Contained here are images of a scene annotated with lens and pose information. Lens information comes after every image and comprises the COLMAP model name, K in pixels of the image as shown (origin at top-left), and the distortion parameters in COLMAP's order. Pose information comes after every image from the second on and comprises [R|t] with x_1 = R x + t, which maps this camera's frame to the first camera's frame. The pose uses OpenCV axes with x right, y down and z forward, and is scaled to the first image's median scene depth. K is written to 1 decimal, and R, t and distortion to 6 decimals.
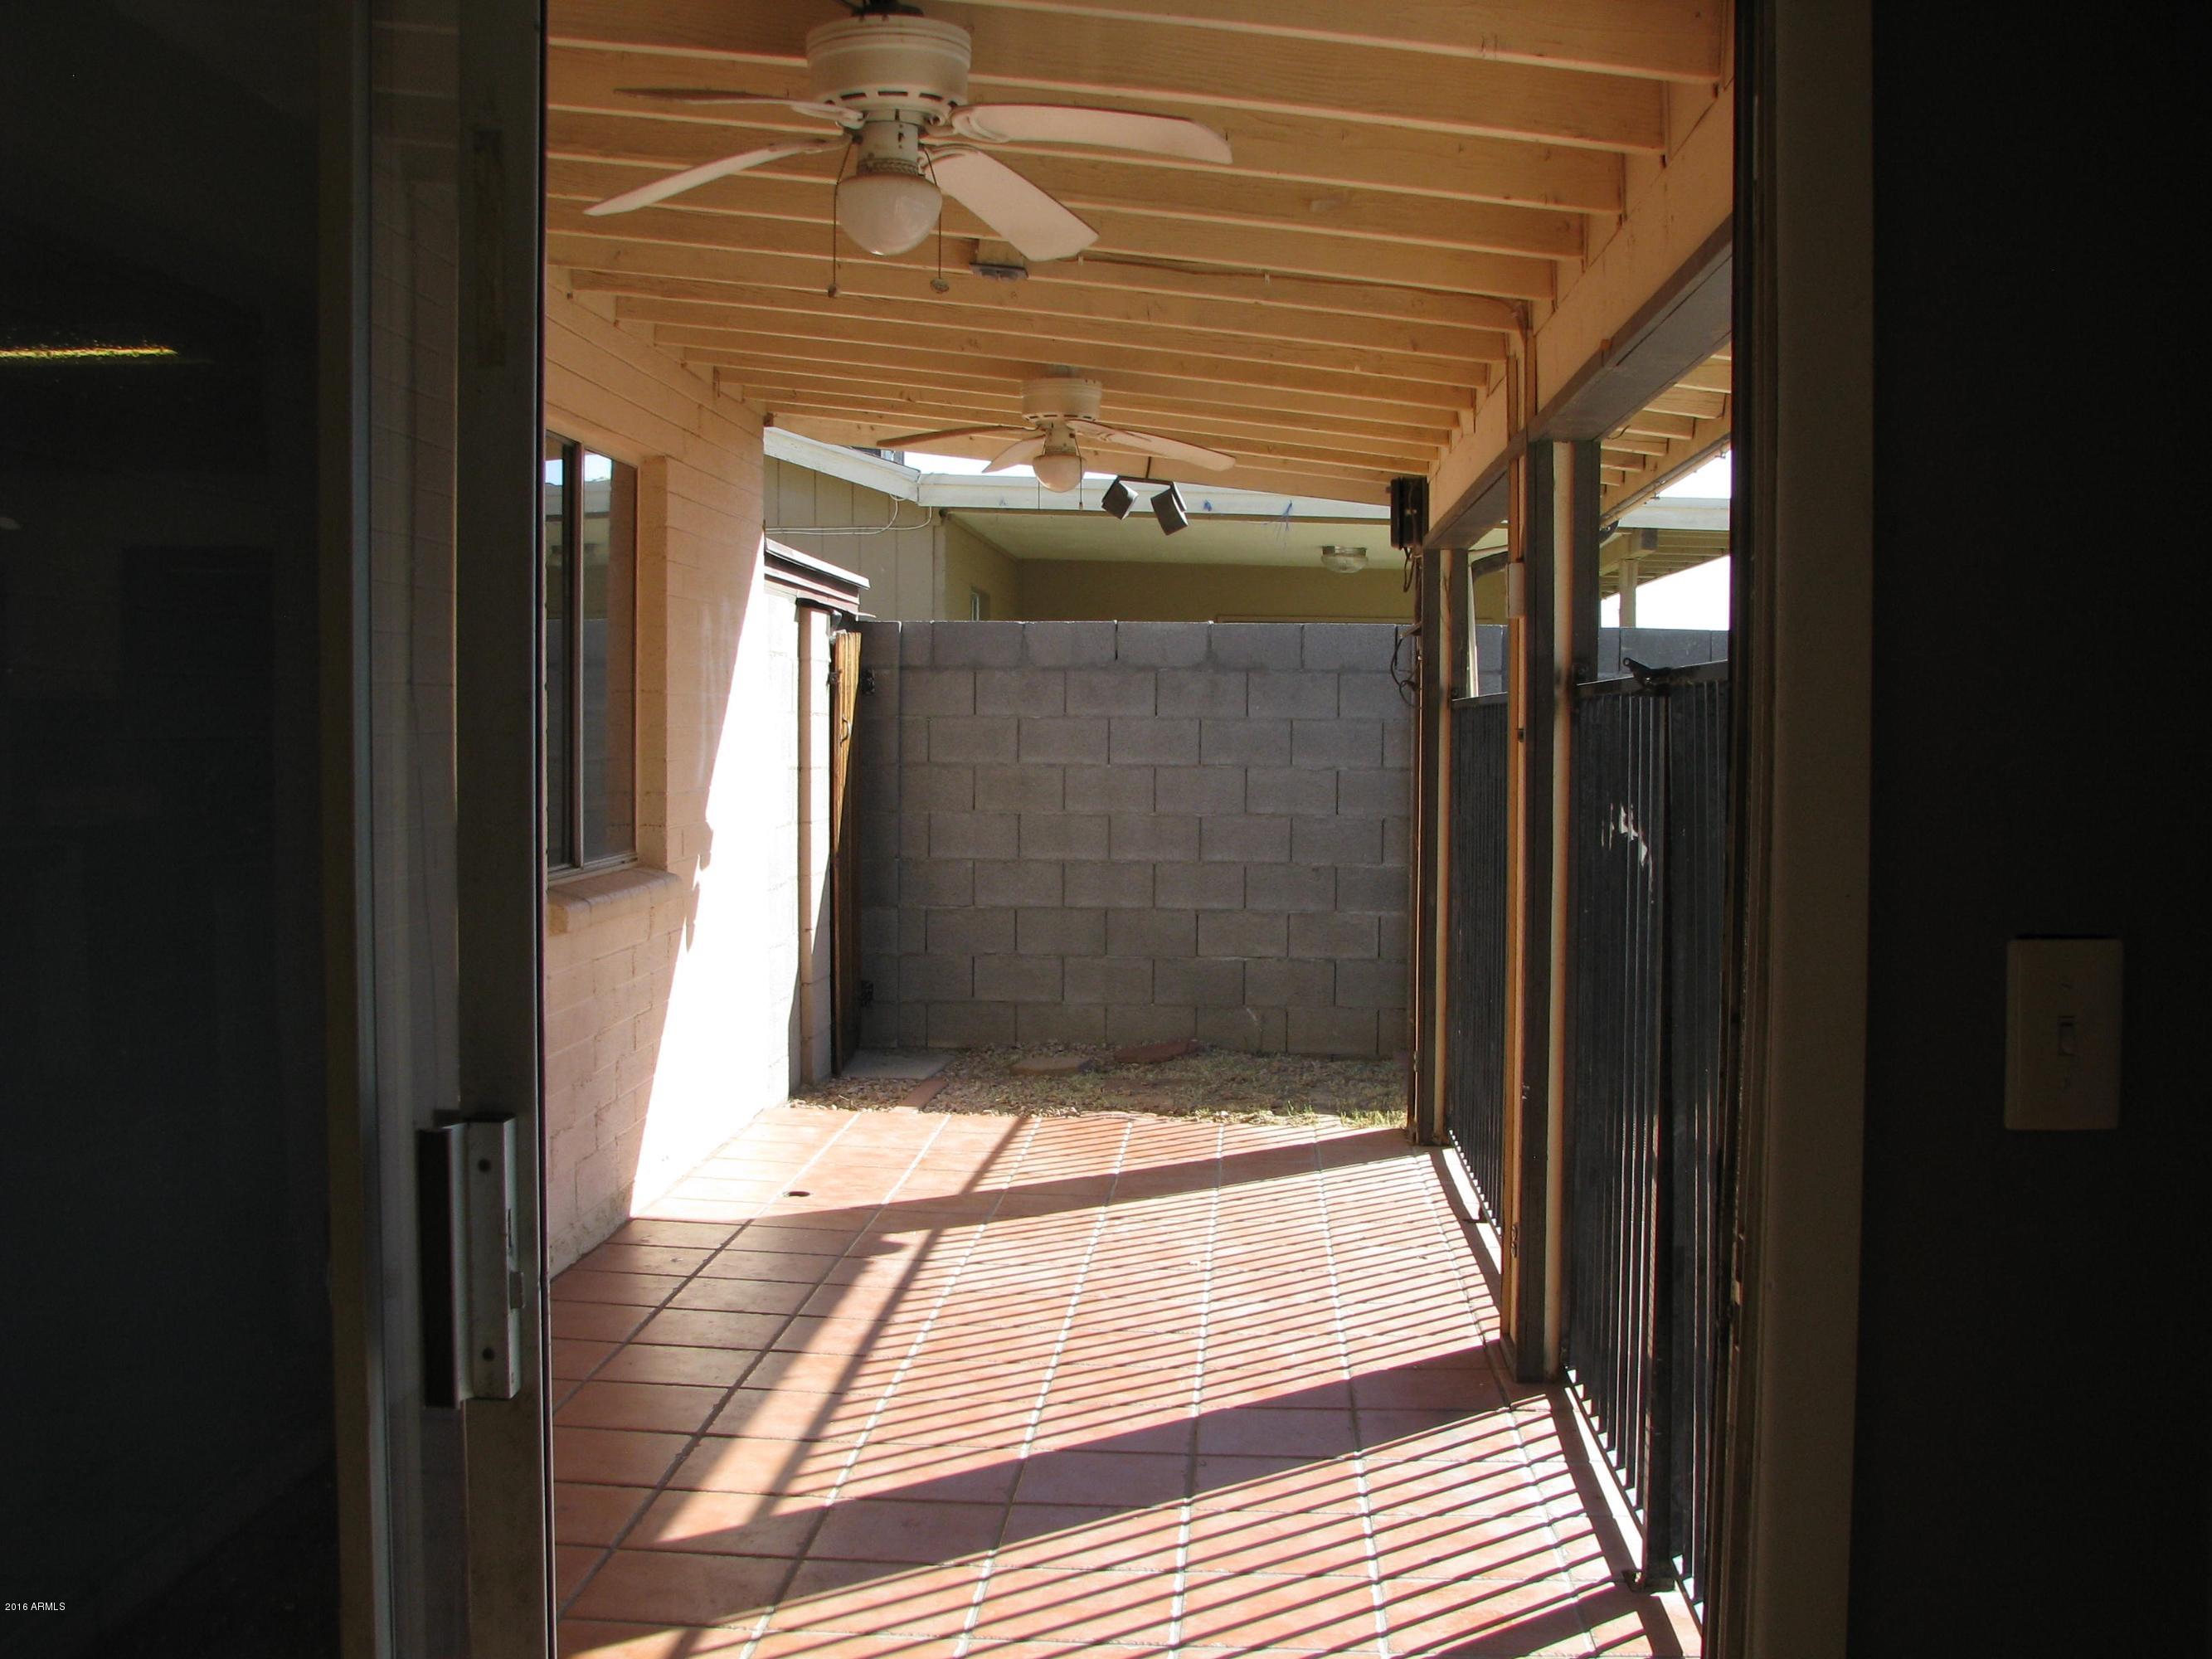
lens RADIAL K [[2402.1, 0, 1141.3], [0, 2402.1, 859.3], [0, 0, 1]] dist [-0.203848, 0.287057]
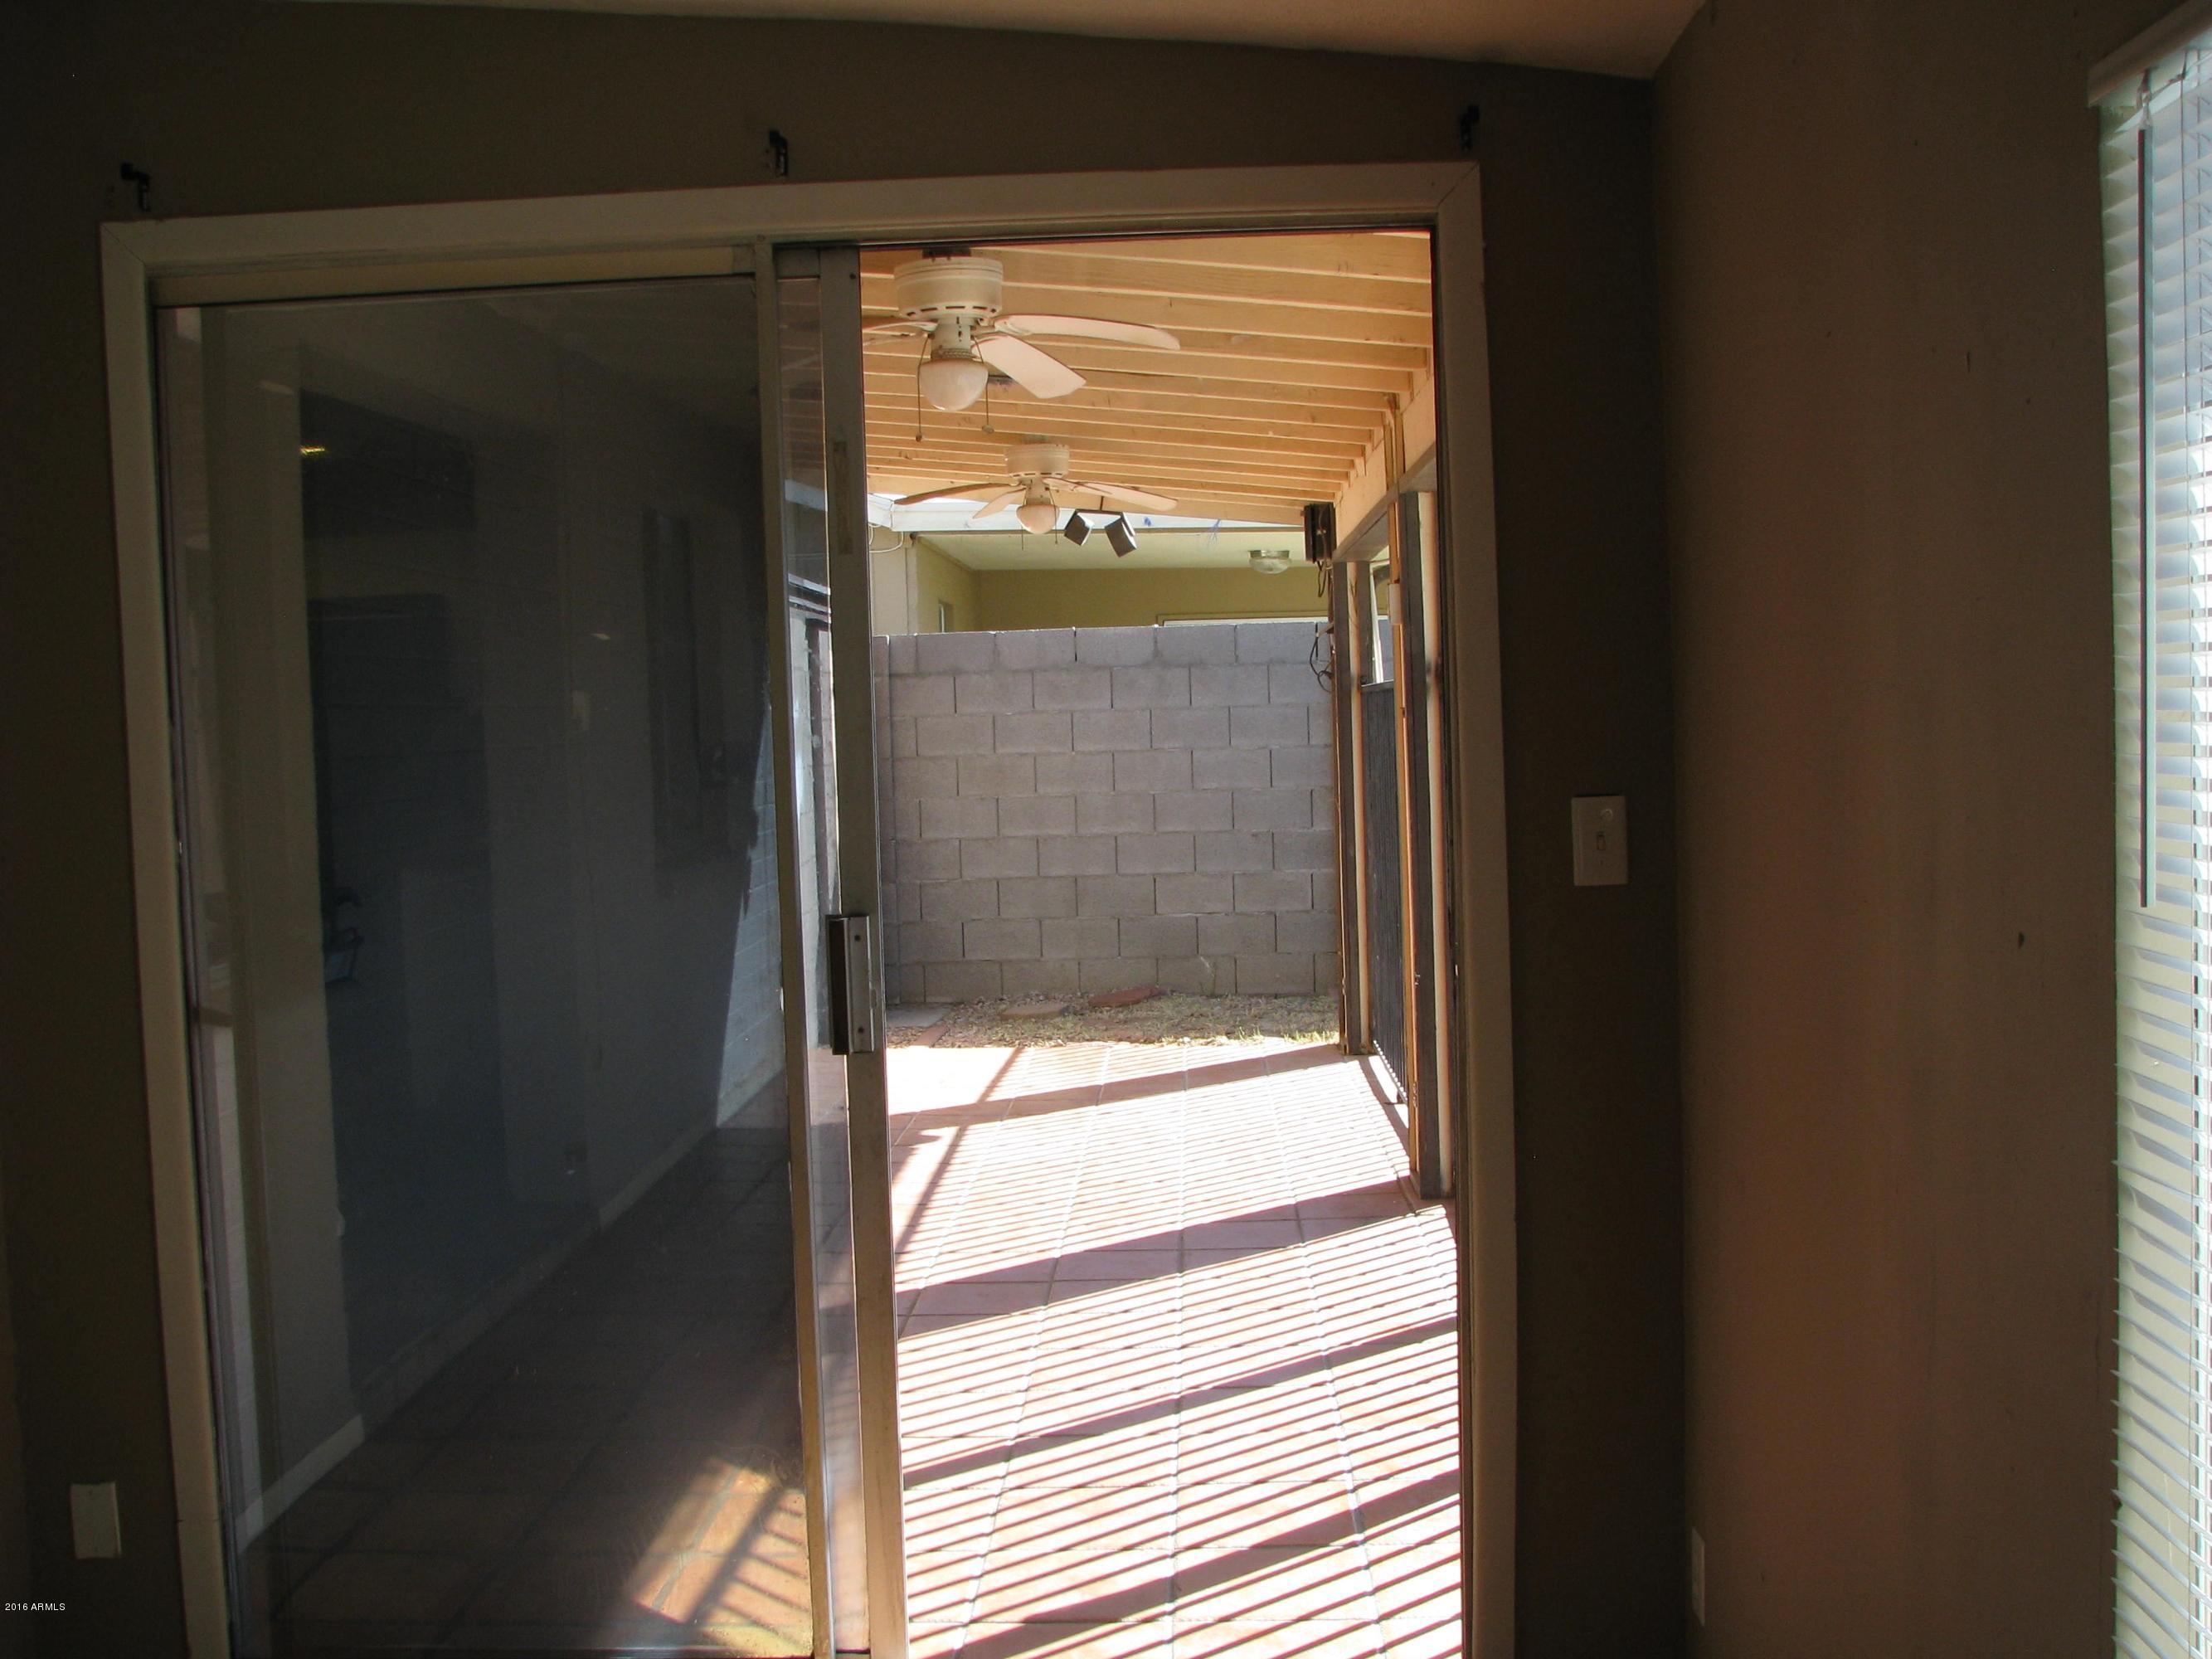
lens RADIAL K [[2402.1, 0, 1141.3], [0, 2402.1, 859.3], [0, 0, 1]] dist [-0.203848, 0.287057]
pose [[0.998879, -0.040623, 0.024307, -0.013530], [0.040532, 0.999169, 0.004207, 0.010856], [-0.024457, -0.003217, 0.999696, -0.196677]]
